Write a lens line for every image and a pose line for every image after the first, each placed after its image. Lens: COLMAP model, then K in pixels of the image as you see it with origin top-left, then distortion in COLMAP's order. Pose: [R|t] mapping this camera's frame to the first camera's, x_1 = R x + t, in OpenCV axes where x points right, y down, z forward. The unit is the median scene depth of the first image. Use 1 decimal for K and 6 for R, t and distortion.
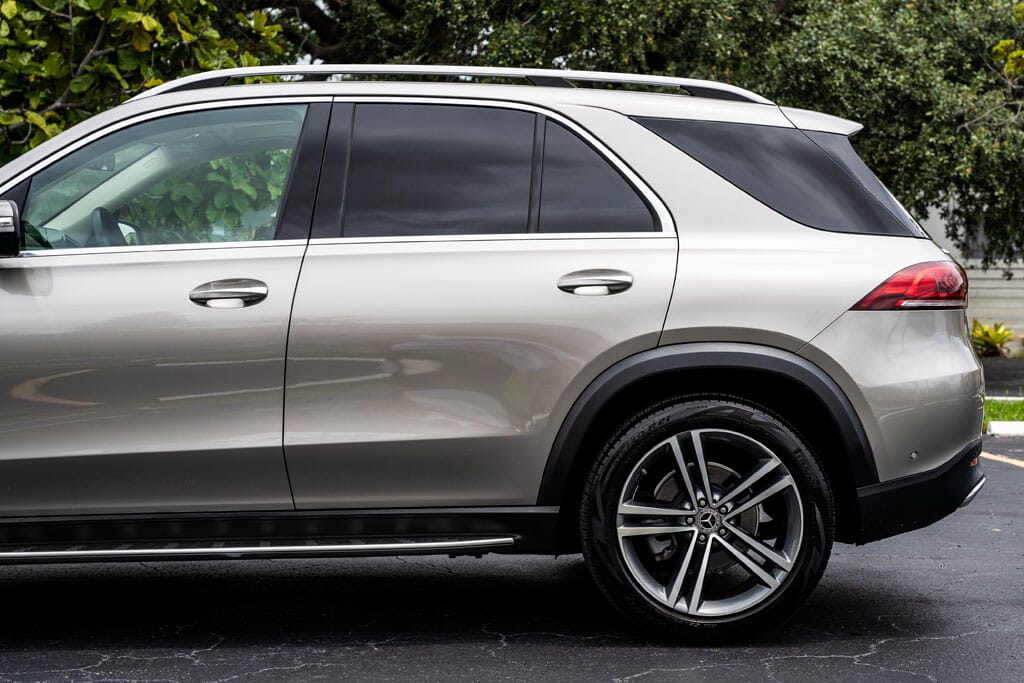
lens RADIAL K [[1828.2, 0, 512.0], [0, 1828.2, 341.5], [0, 0, 1]] dist [0.221564, -0.076653]
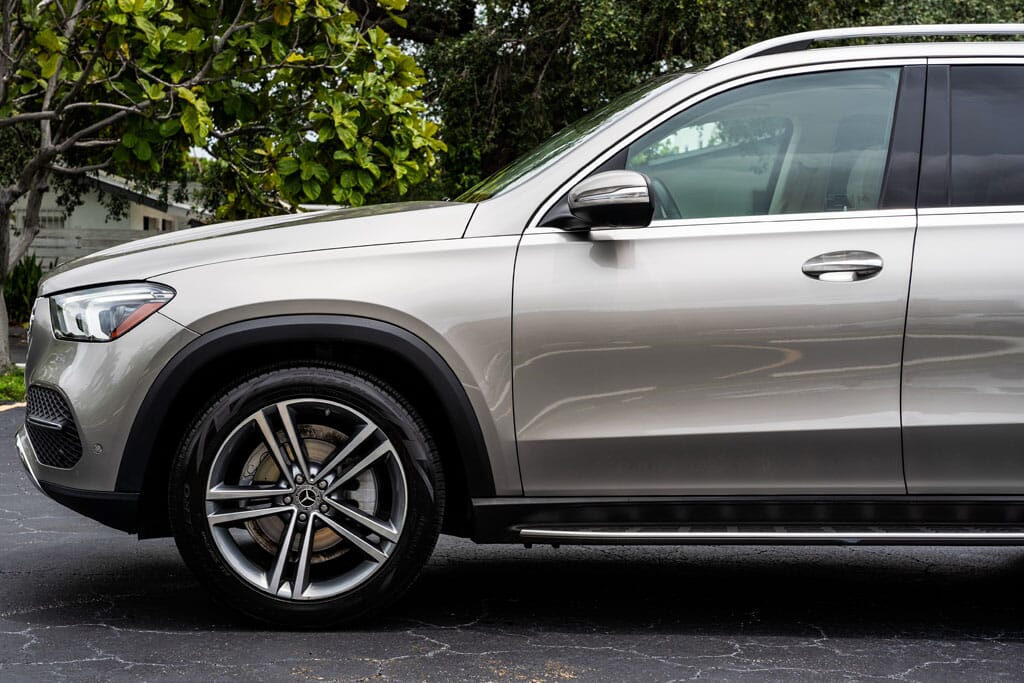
lens RADIAL K [[1828.2, 0, 512.0], [0, 1828.2, 341.5], [0, 0, 1]] dist [0.221564, -0.076653]
pose [[0.999971, 0.005768, -0.004874, -0.316459], [-0.005712, 0.999918, 0.011442, 0.002830], [0.004940, -0.011414, 0.999923, 0.042483]]
